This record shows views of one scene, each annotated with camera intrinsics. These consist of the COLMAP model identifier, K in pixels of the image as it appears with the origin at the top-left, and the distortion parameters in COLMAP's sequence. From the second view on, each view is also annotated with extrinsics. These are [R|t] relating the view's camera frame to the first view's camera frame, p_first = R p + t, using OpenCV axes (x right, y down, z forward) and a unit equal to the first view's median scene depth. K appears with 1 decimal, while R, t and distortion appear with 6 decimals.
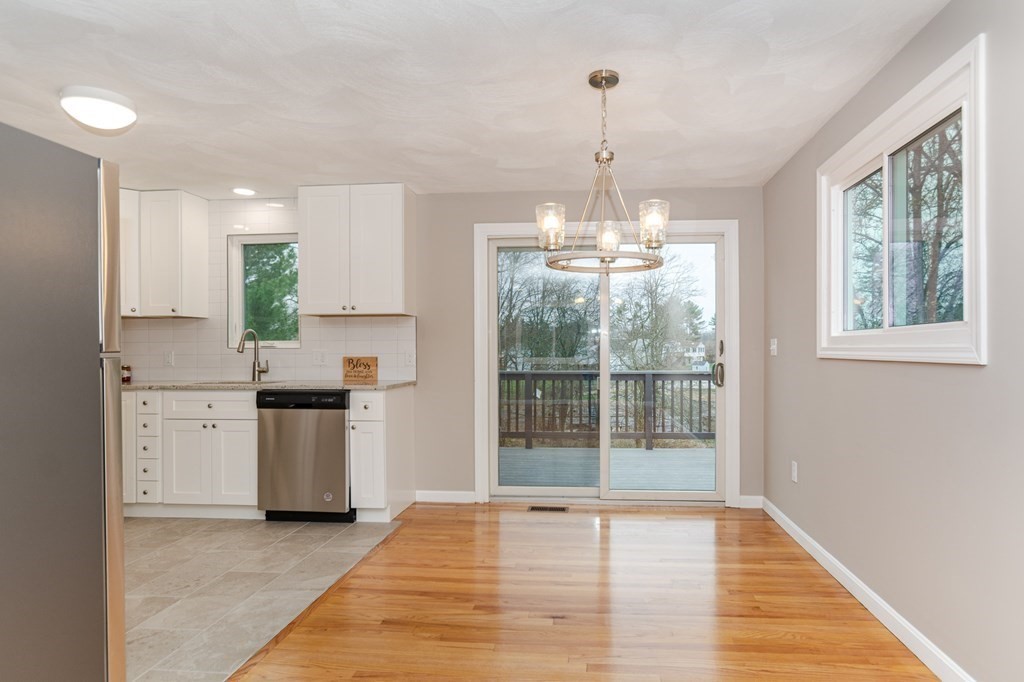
lens RADIAL K [[600.0, 0, 551.2], [0, 600.0, 343.9], [0, 0, 1]] dist [-0.008541, 0.003974]
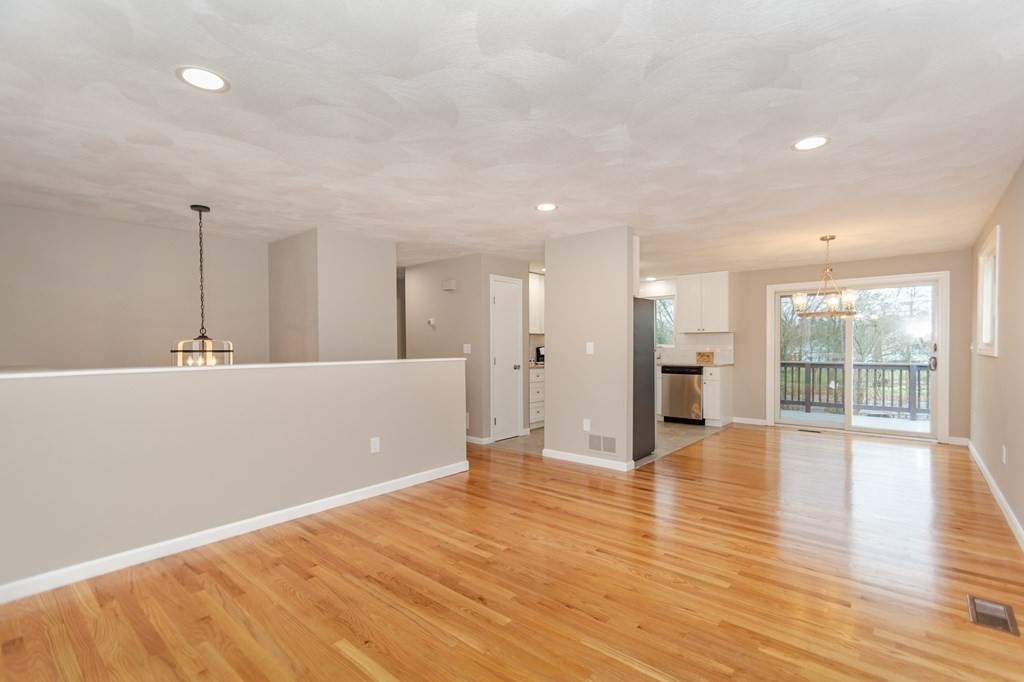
lens RADIAL K [[480.1, 0, 509.8], [0, 480.1, 353.7], [0, 0, 1]] dist [0.017538, 0.002334]
pose [[0.812166, 0.008769, -0.583360, 0.116522], [0.007164, 0.999662, 0.025000, -0.019222], [0.583382, -0.024483, 0.811829, -0.806581]]
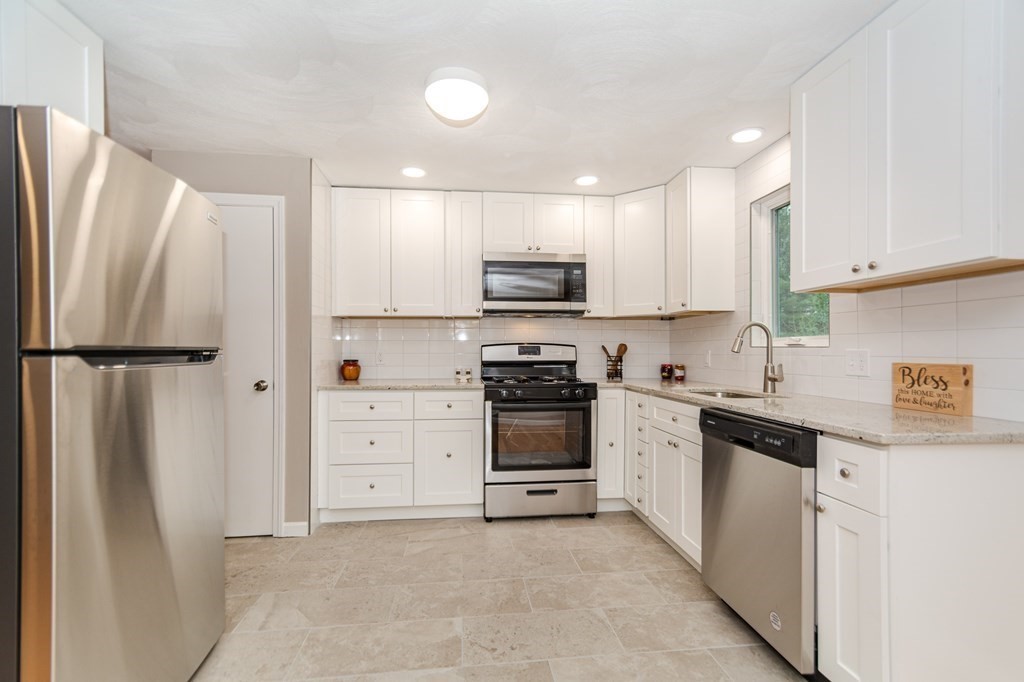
lens RADIAL K [[464.7, 0, 501.8], [0, 464.7, 348.7], [0, 0, 1]] dist [0.017016, 0.000853]
pose [[0.185942, 0.000237, -0.982561, 0.000163], [0.008879, 0.999959, 0.001922, 0.005572], [0.982521, -0.009081, 0.185932, 0.613582]]
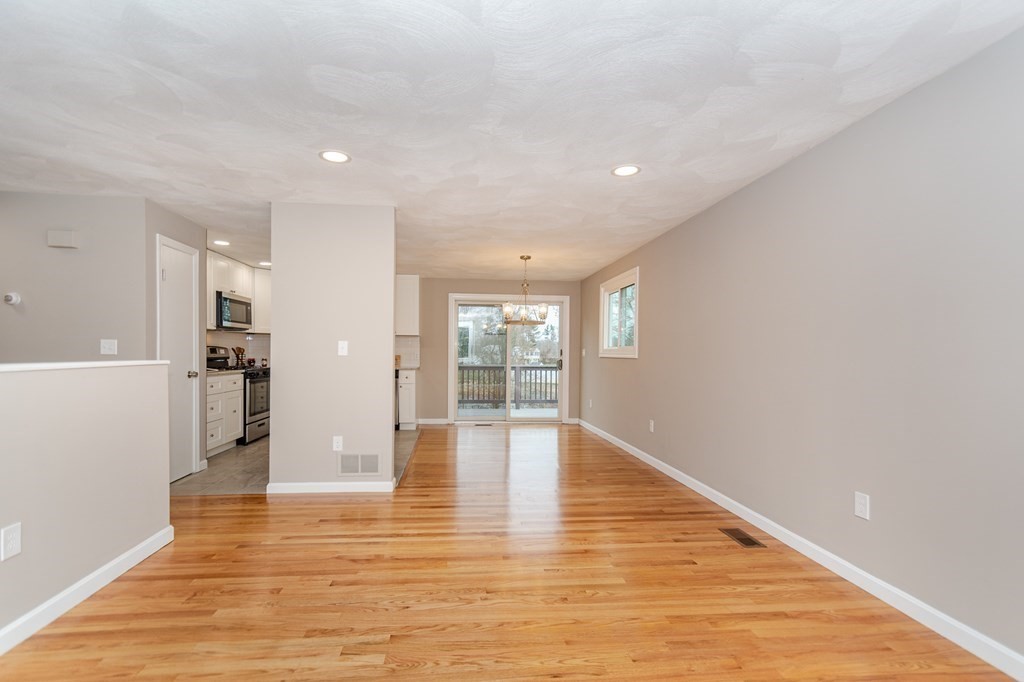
lens RADIAL K [[480.1, 0, 505.1], [0, 480.1, 359.2], [0, 0, 1]] dist [0.017538, 0.002334]
pose [[0.983482, 0.009173, 0.180774, -0.250125], [-0.013255, 0.999683, 0.021386, -0.005798], [-0.180520, -0.023429, 0.983292, -0.736510]]
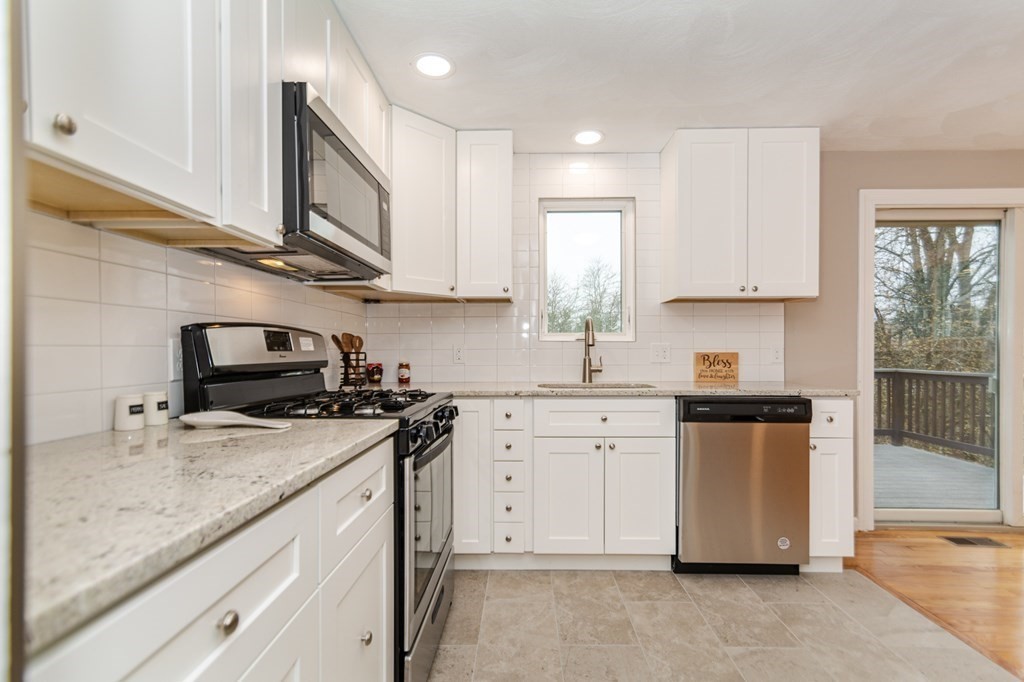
lens RADIAL K [[480.1, 0, 526.5], [0, 480.1, 351.0], [0, 0, 1]] dist [0.017538, 0.002334]
pose [[0.996133, 0.003515, 0.087783, -0.666392], [-0.004708, 0.999899, 0.013391, 0.013041], [-0.087727, -0.013752, 0.996050, 0.398903]]
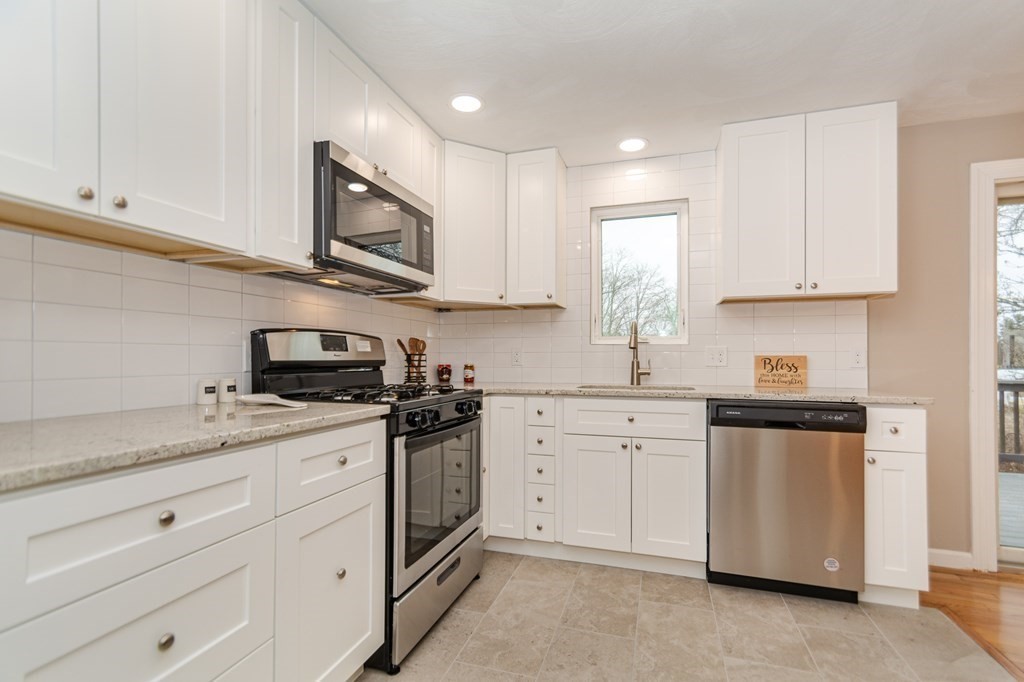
lens RADIAL K [[480.1, 0, 525.7], [0, 480.1, 351.4], [0, 0, 1]] dist [0.017538, 0.002334]
pose [[0.979718, 0.004657, -0.200325, -0.539002], [-0.004802, 0.999988, -0.000239, 0.019059], [0.200322, 0.001196, 0.979729, 0.364774]]
